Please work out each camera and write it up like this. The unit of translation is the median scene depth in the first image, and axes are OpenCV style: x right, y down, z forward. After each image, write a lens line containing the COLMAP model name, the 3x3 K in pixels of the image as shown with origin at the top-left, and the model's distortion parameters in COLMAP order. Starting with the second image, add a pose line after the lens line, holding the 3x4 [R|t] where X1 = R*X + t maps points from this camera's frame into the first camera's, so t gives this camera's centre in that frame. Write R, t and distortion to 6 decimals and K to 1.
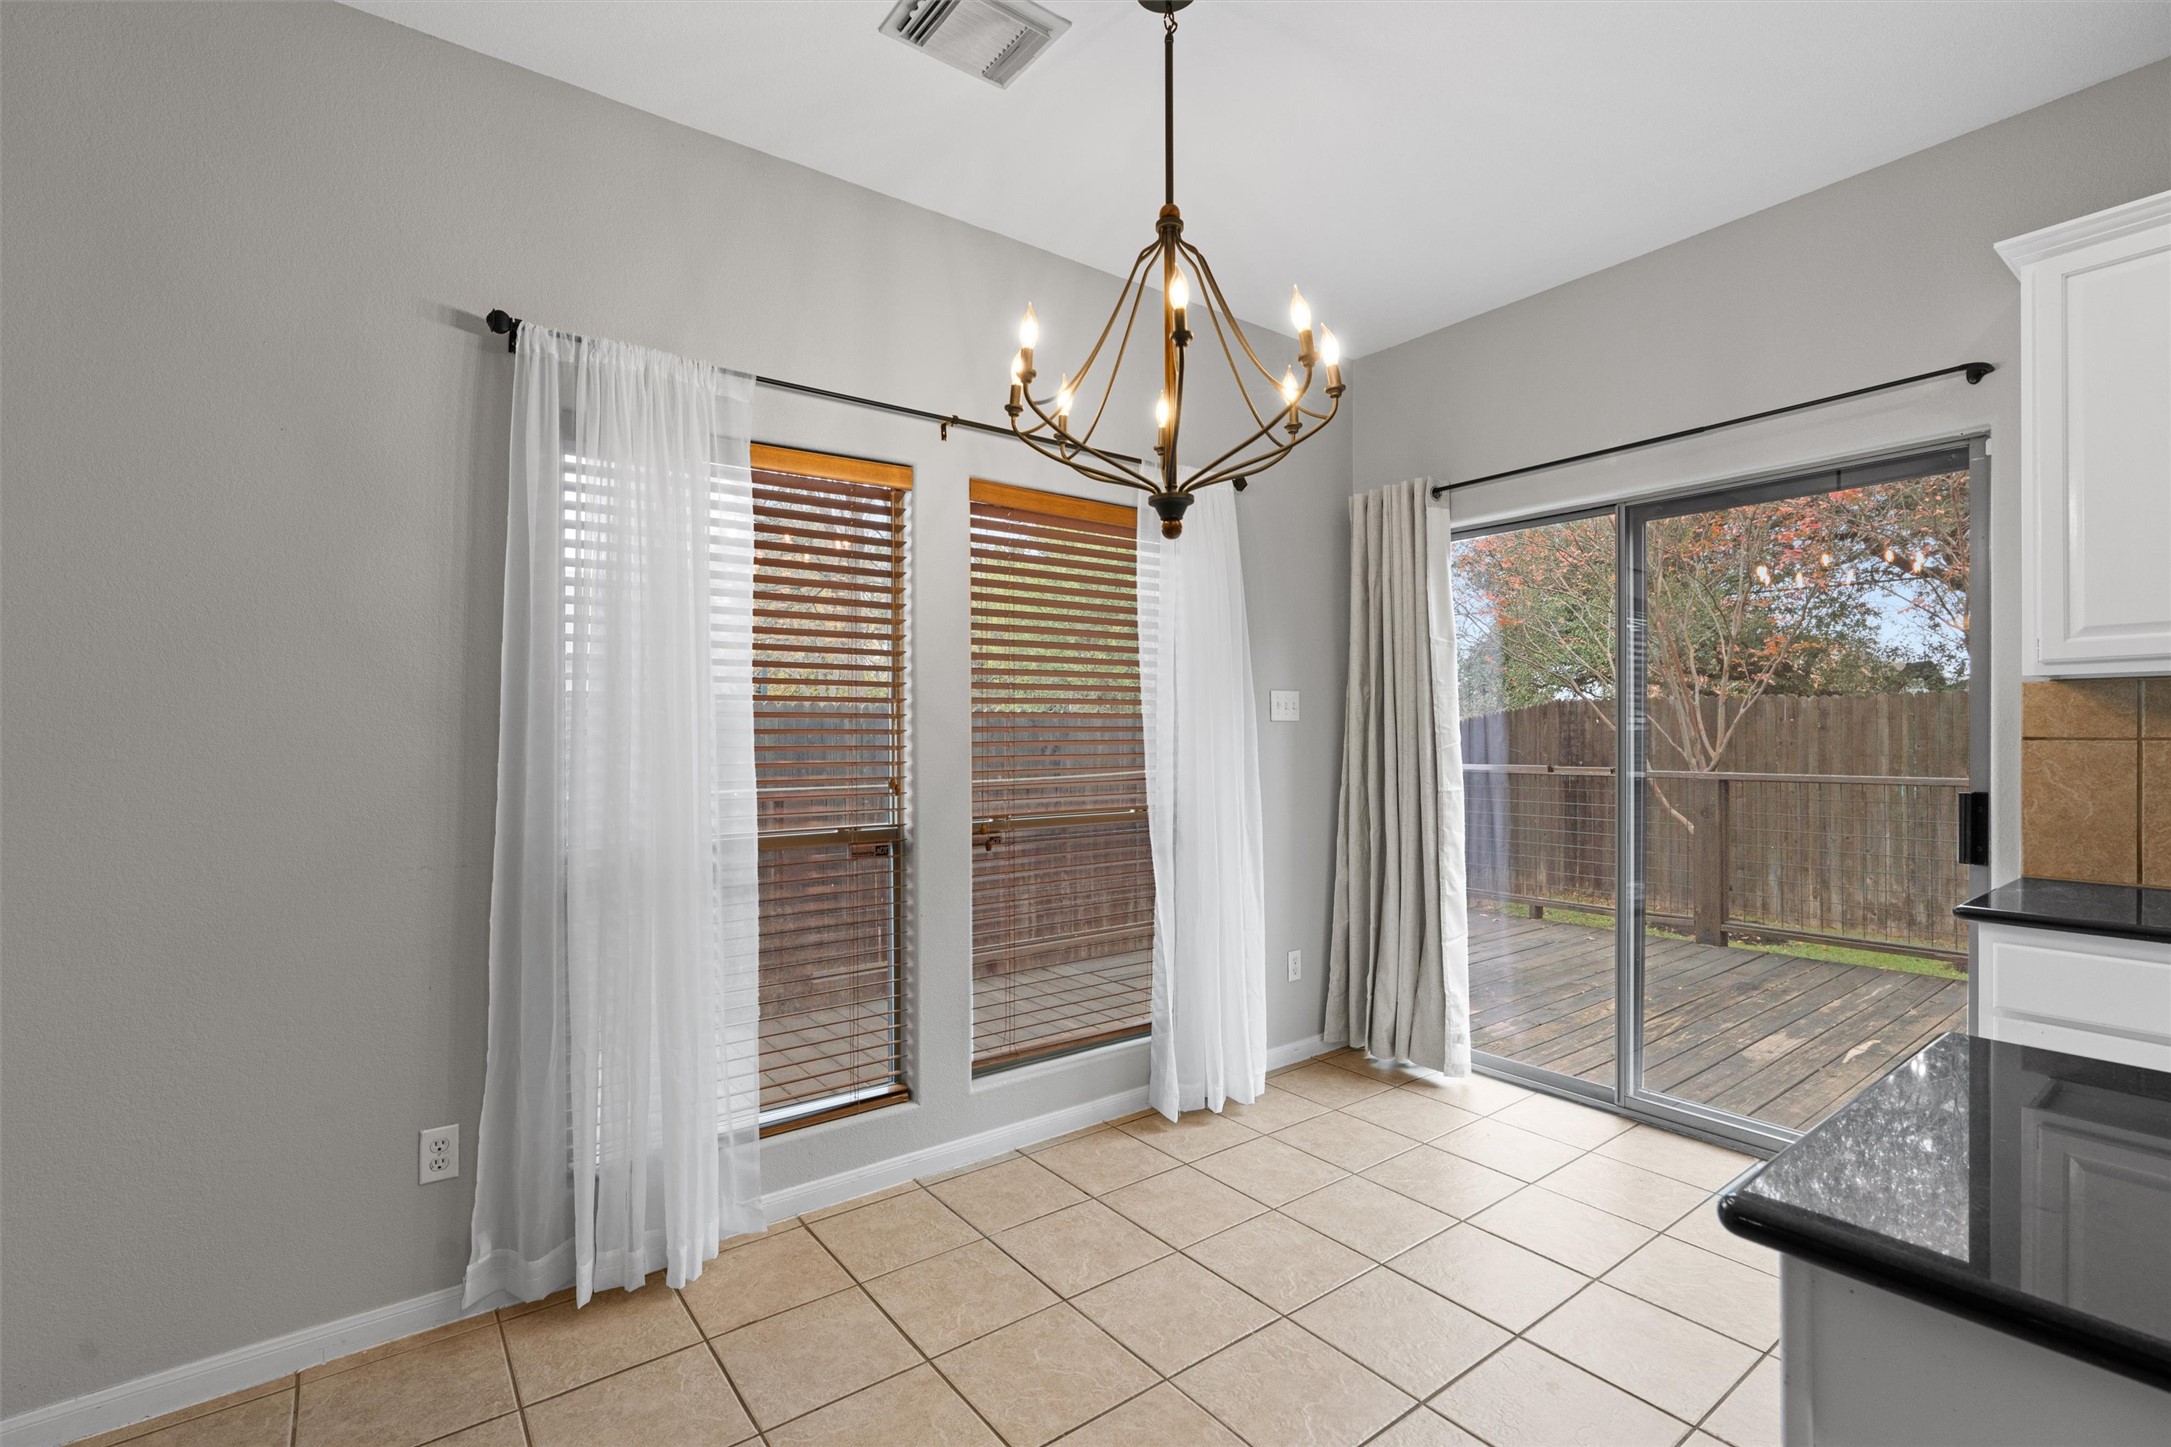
lens RADIAL K [[981.6, 0, 1089.9], [0, 981.6, 726.3], [0, 0, 1]] dist [-0.004543, -0.000206]
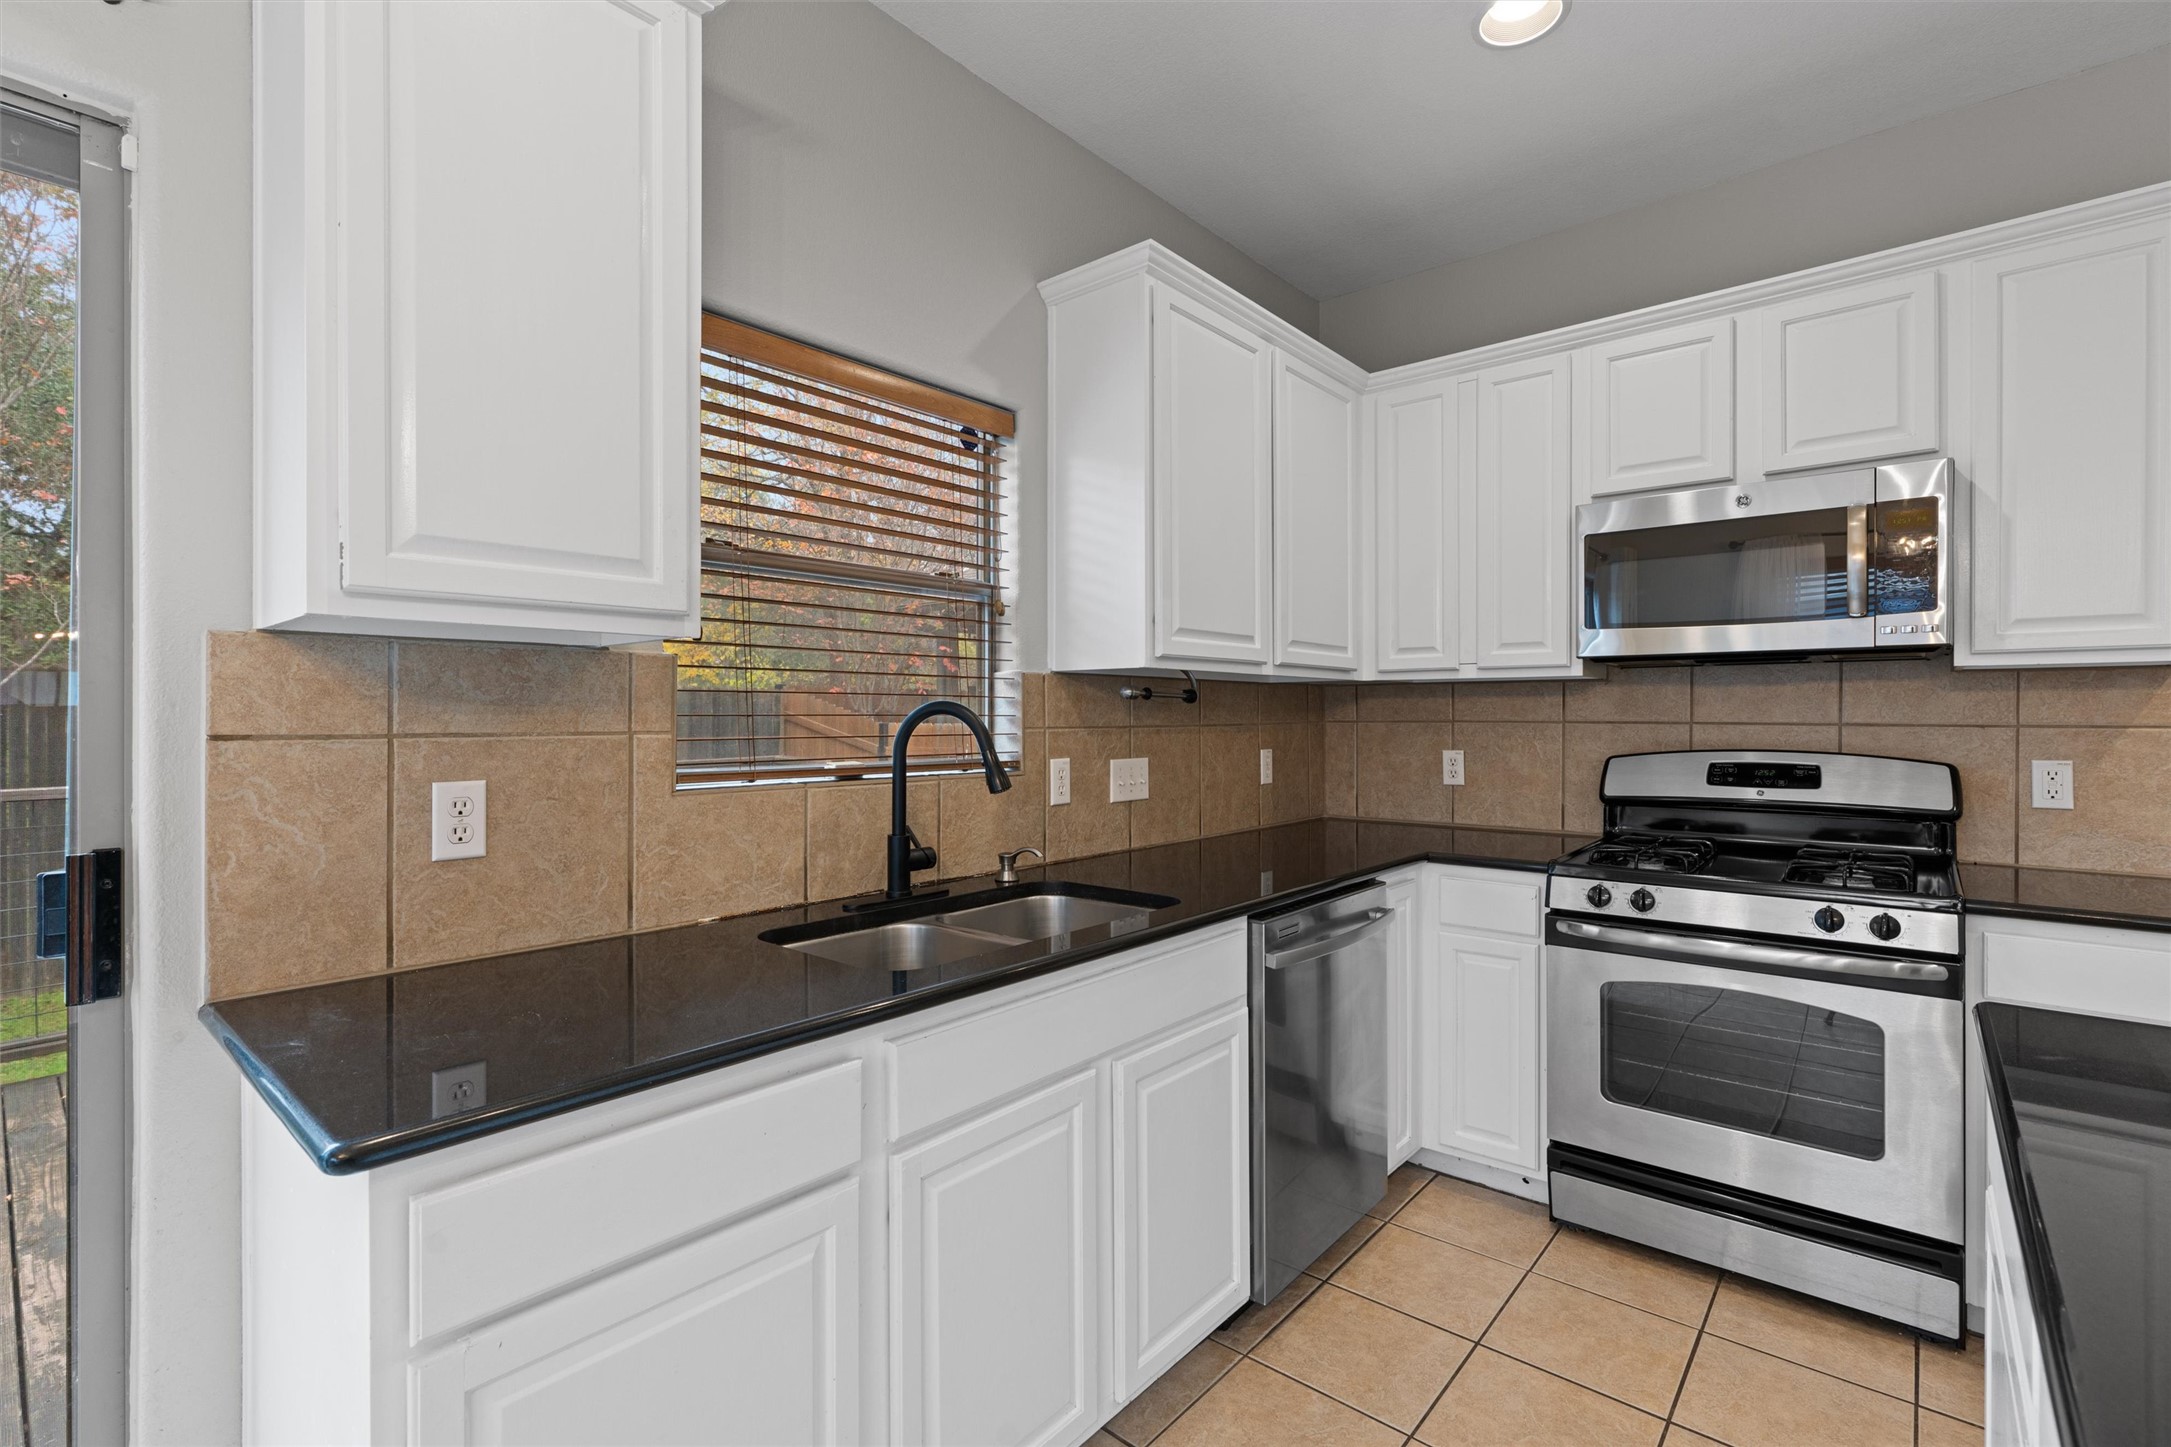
lens RADIAL K [[981.6, 0, 1080.7], [0, 981.6, 722.4], [0, 0, 1]] dist [-0.004543, -0.000206]
pose [[-0.196462, -0.001174, 0.980511, 0.370443], [-0.005190, 0.999987, 0.000157, 0.001960], [-0.980498, -0.005058, -0.196465, 0.680307]]
